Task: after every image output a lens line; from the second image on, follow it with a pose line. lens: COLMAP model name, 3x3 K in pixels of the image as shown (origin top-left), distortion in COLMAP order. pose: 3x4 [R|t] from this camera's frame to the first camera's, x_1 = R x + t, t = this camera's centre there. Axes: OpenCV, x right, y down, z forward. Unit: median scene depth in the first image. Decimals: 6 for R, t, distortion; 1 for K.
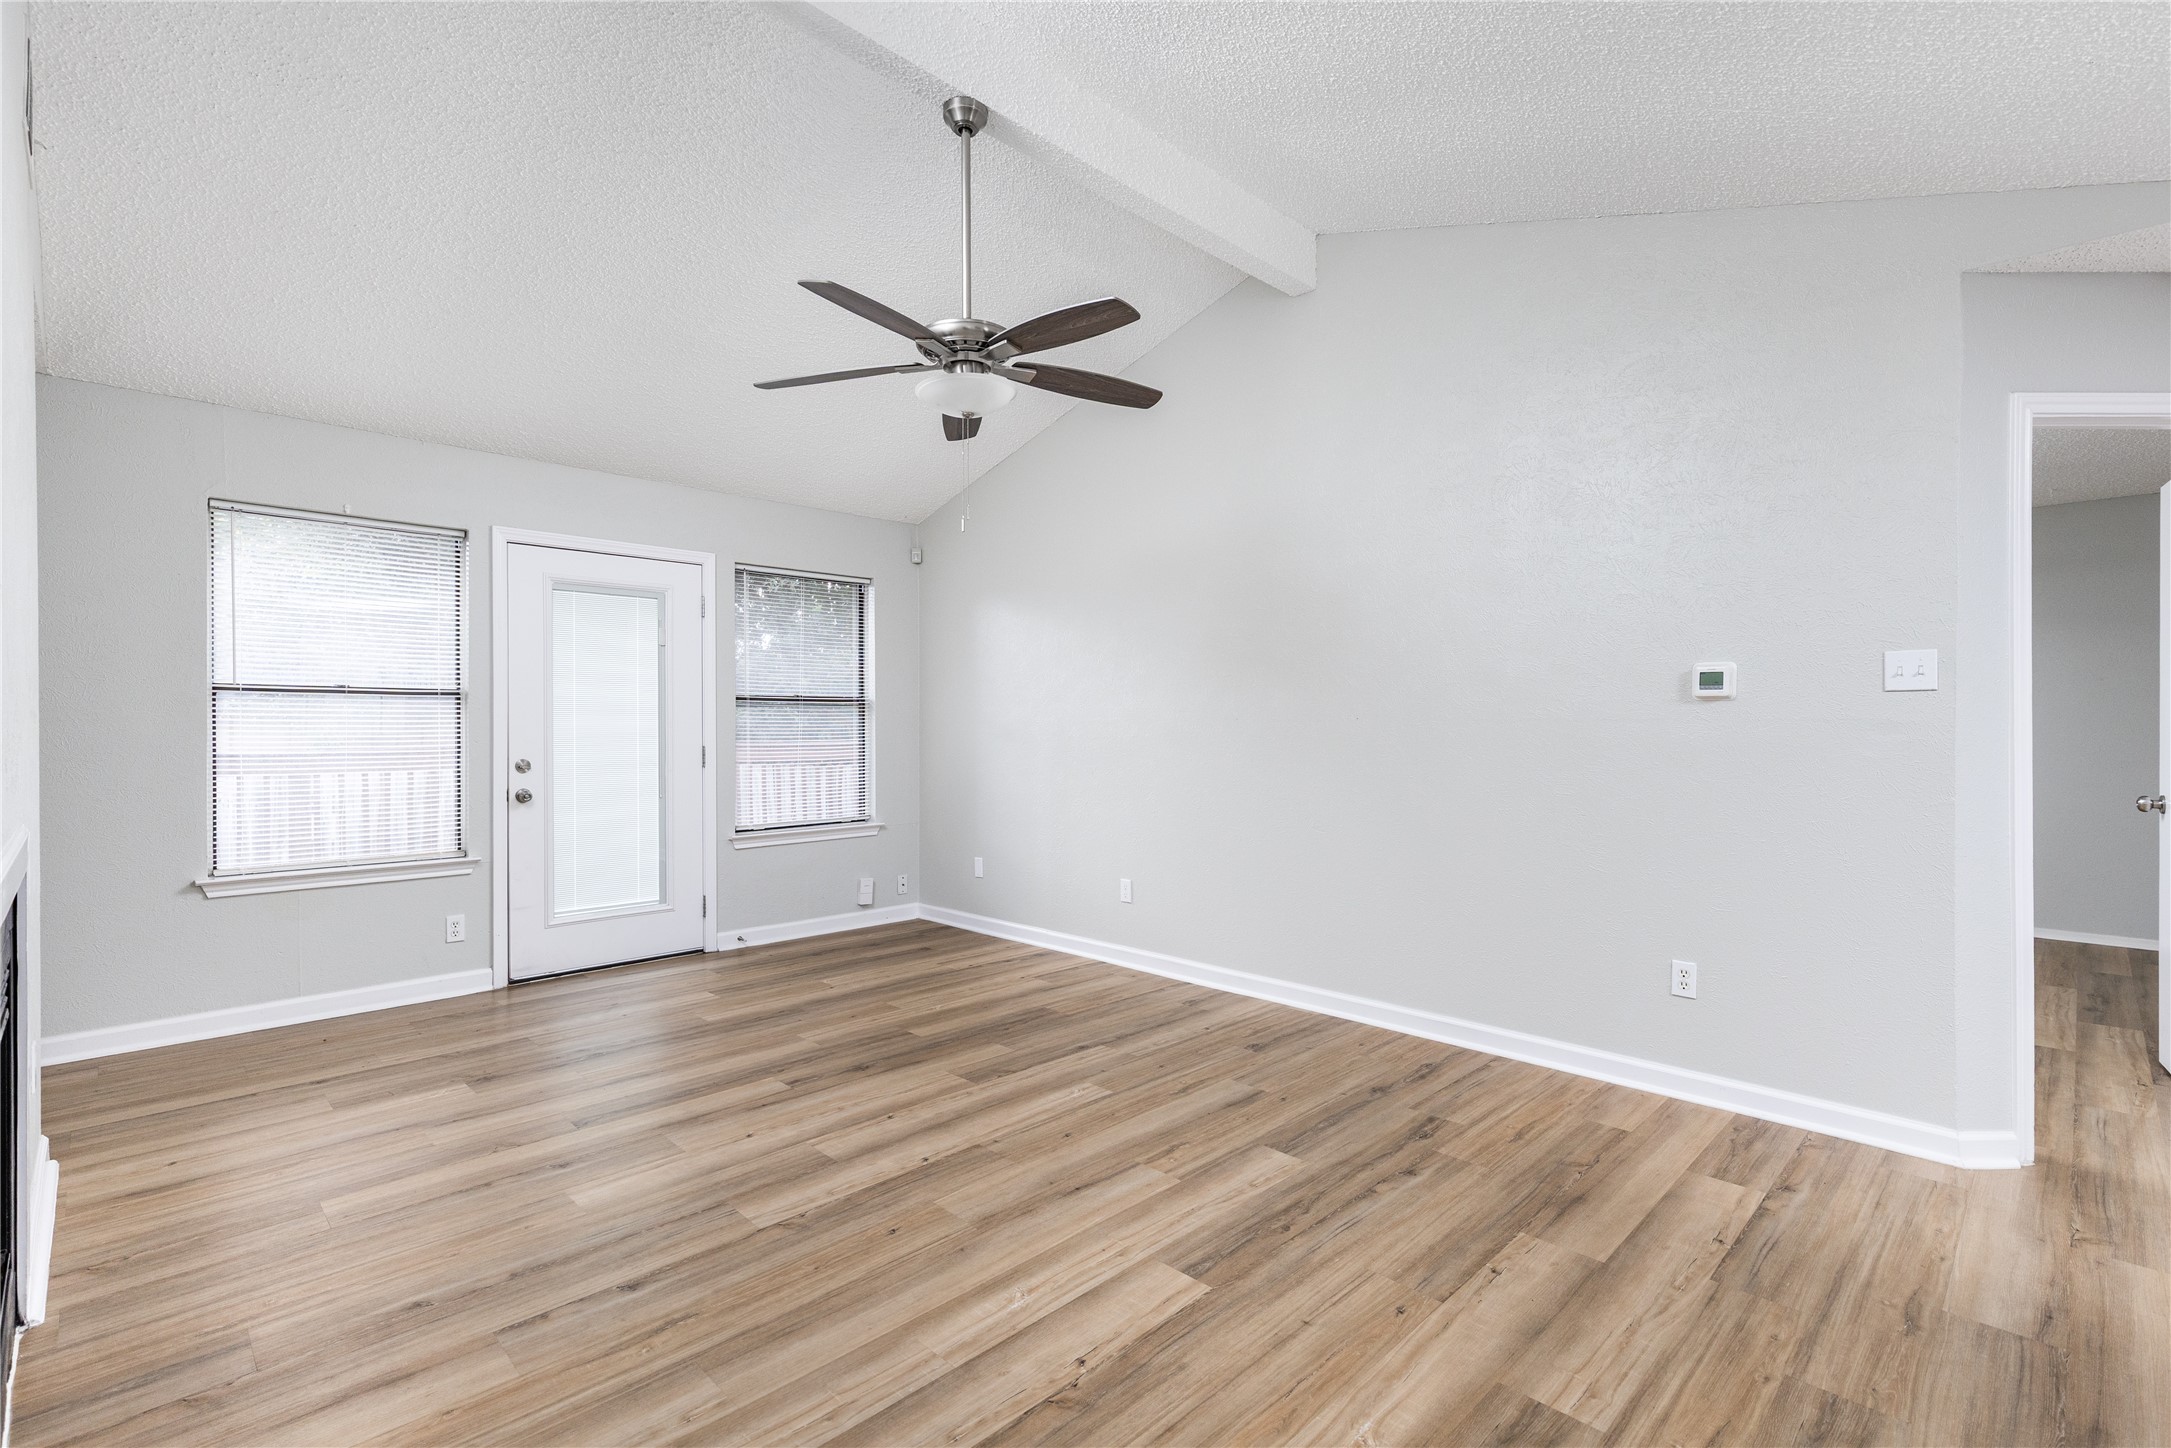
lens RADIAL K [[968.4, 0, 1047.9], [0, 968.4, 724.8], [0, 0, 1]] dist [0.004412, -0.002224]
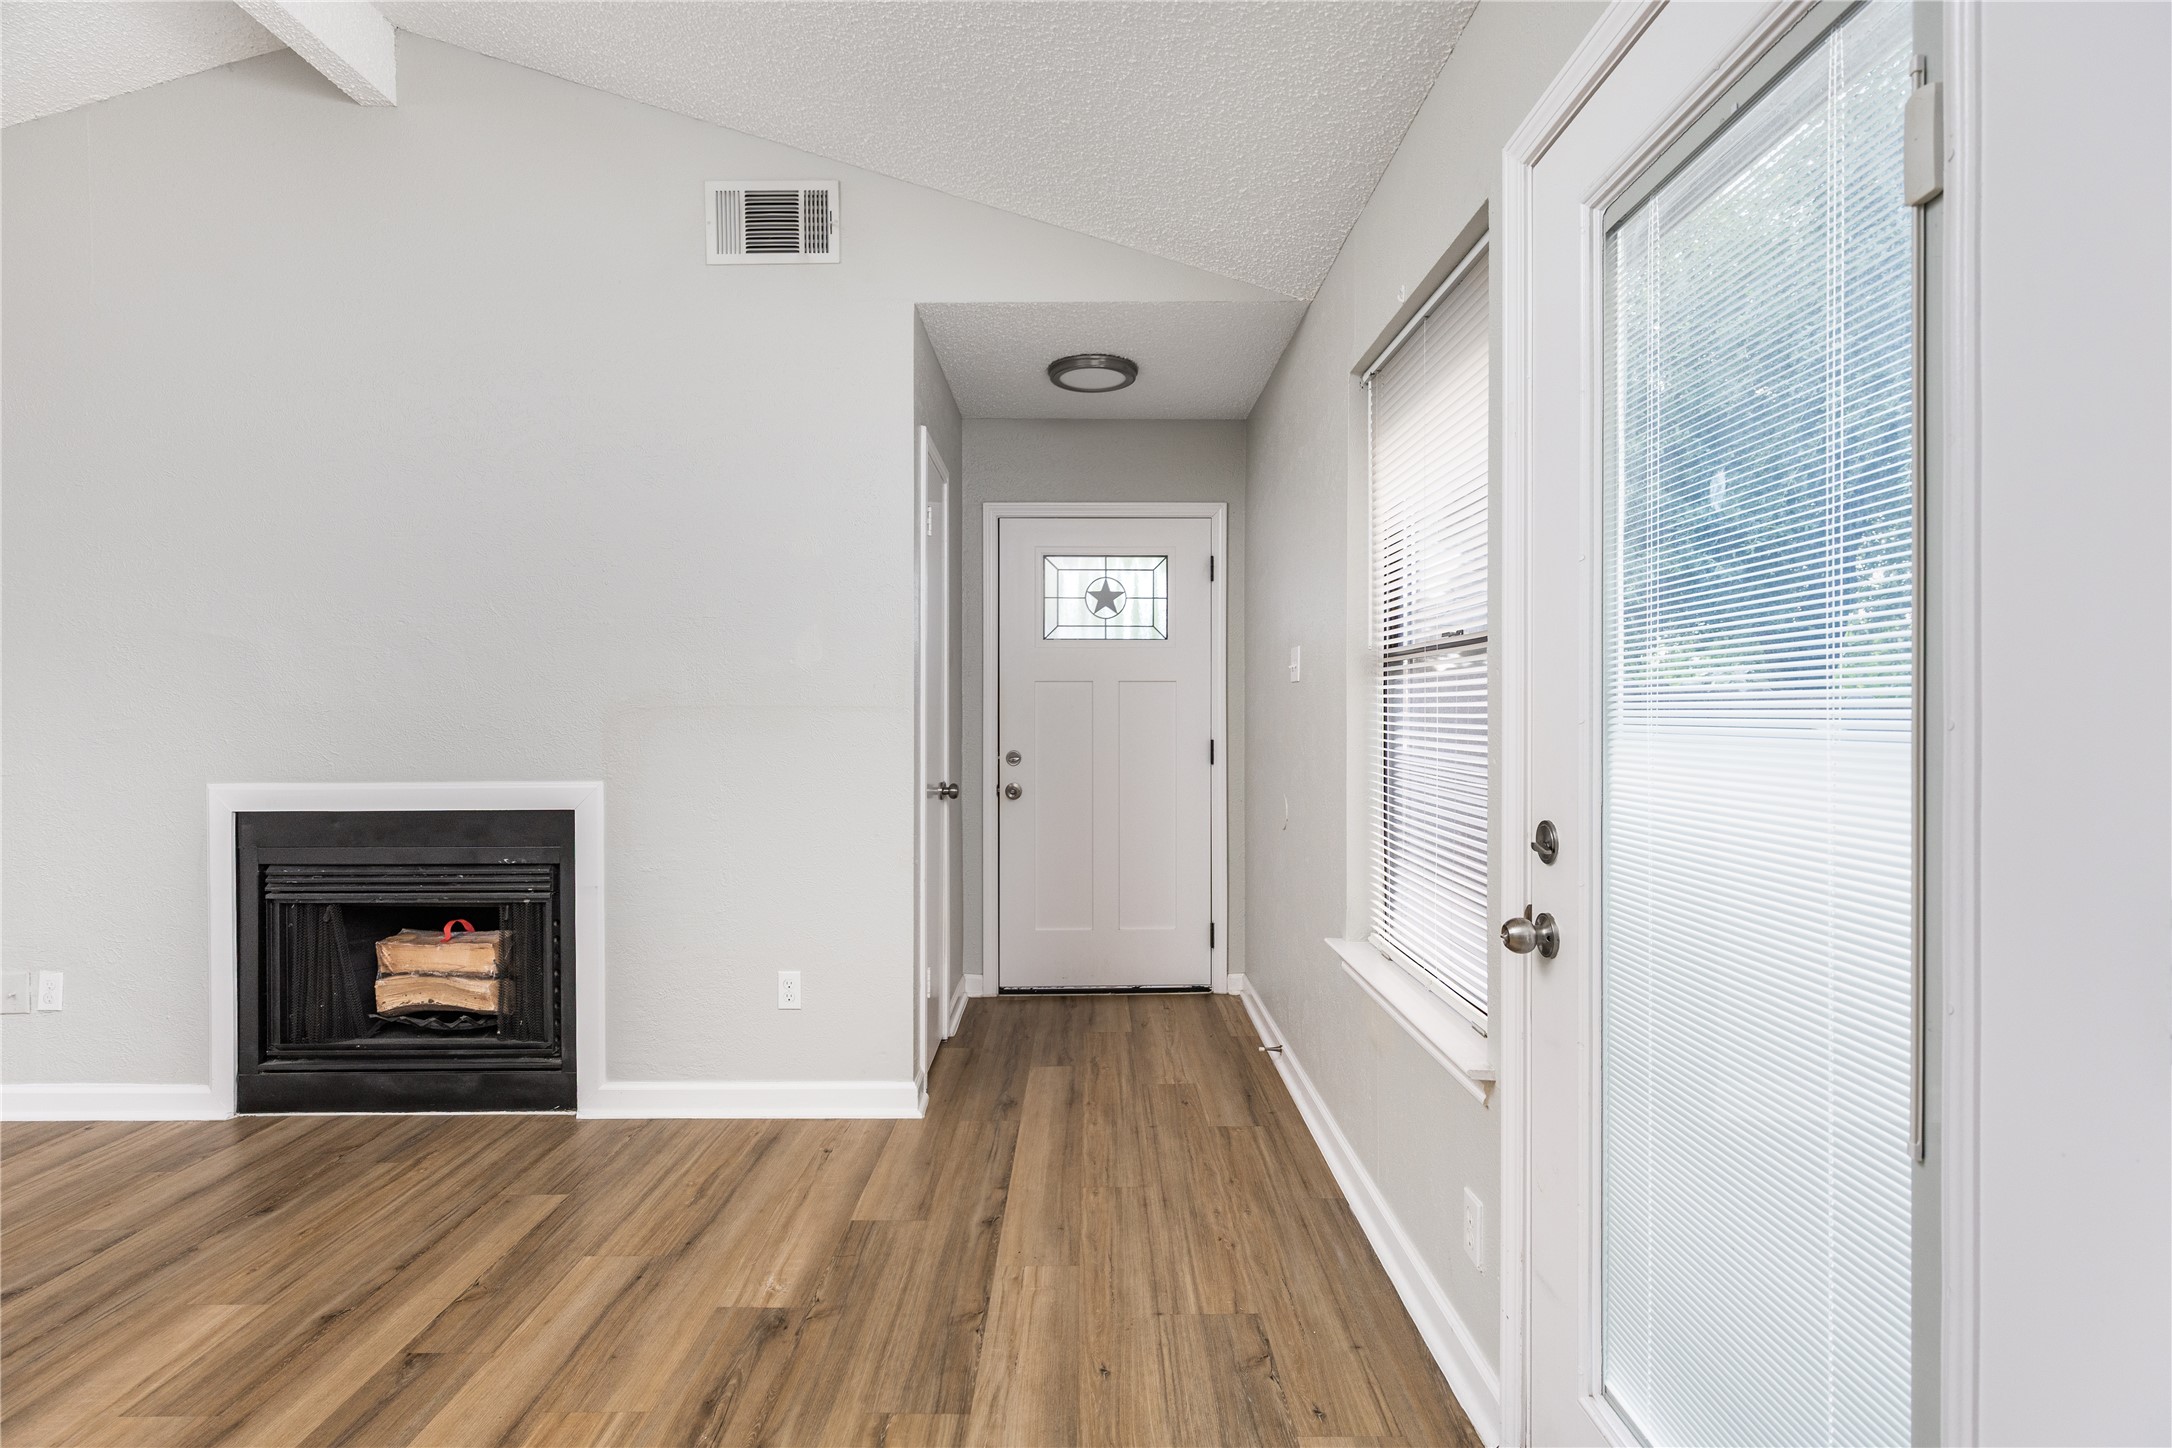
lens RADIAL K [[968.9, 0, 1091.3], [0, 968.9, 717.4], [0, 0, 1]] dist [0.004412, -0.002224]
pose [[-0.676994, -0.000534, -0.735988, -0.246869], [0.000808, 0.999999, -0.001469, 0.000328], [0.735988, -0.001589, -0.676993, 1.362158]]
